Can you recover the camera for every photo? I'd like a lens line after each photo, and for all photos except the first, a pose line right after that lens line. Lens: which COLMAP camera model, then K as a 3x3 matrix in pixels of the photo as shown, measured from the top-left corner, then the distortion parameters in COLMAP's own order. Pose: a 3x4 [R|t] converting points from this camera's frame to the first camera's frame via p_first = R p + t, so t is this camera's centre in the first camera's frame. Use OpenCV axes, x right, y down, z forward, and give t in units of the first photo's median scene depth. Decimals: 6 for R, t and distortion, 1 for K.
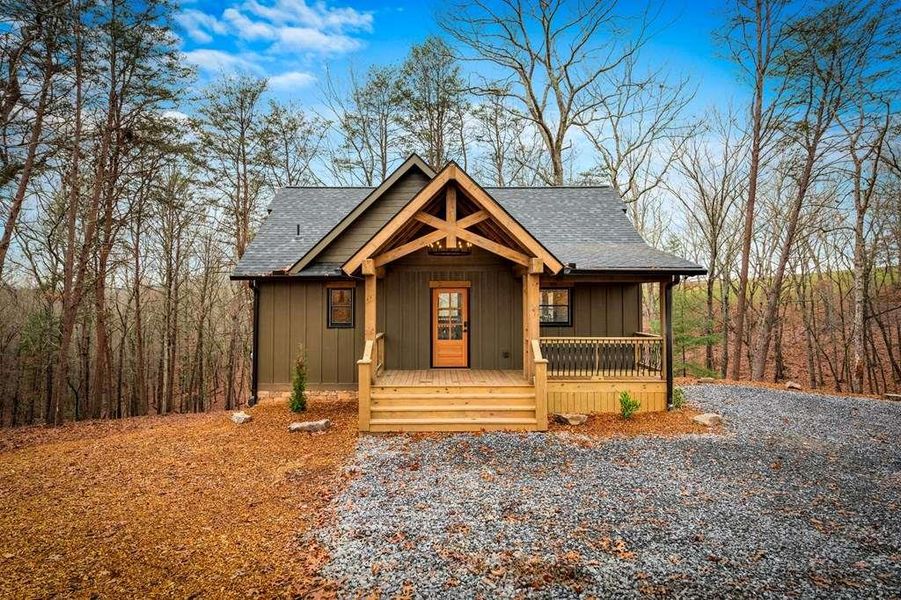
lens RADIAL K [[353.1, 0, 451.7], [0, 353.1, 297.8], [0, 0, 1]] dist [0.000040, -0.000296]
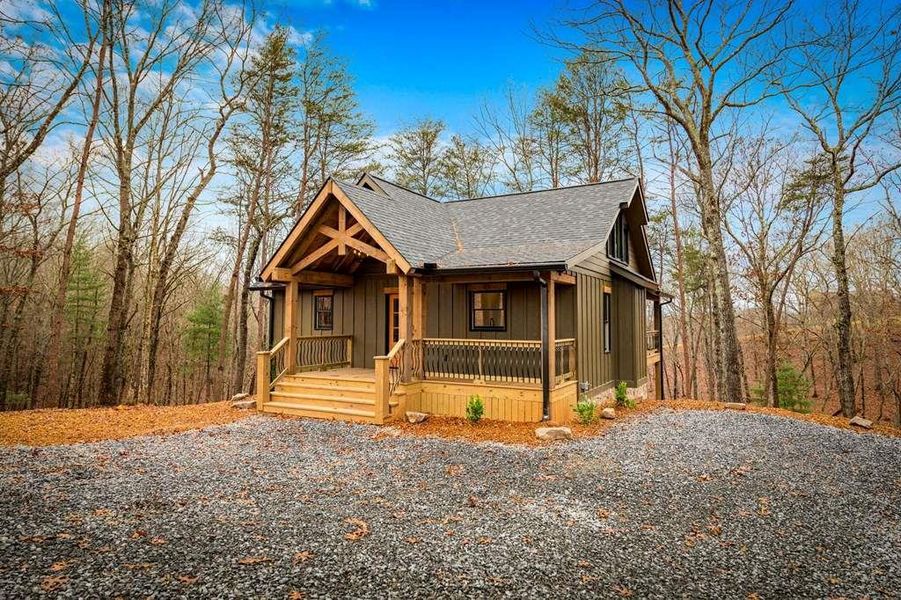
lens RADIAL K [[353.1, 0, 451.7], [0, 353.1, 297.8], [0, 0, 1]] dist [0.000040, -0.000296]
pose [[0.943178, -0.012674, -0.332046, 0.696224], [-0.001052, 0.999153, -0.041125, 0.040505], [0.332287, 0.039137, 0.942366, 0.066421]]
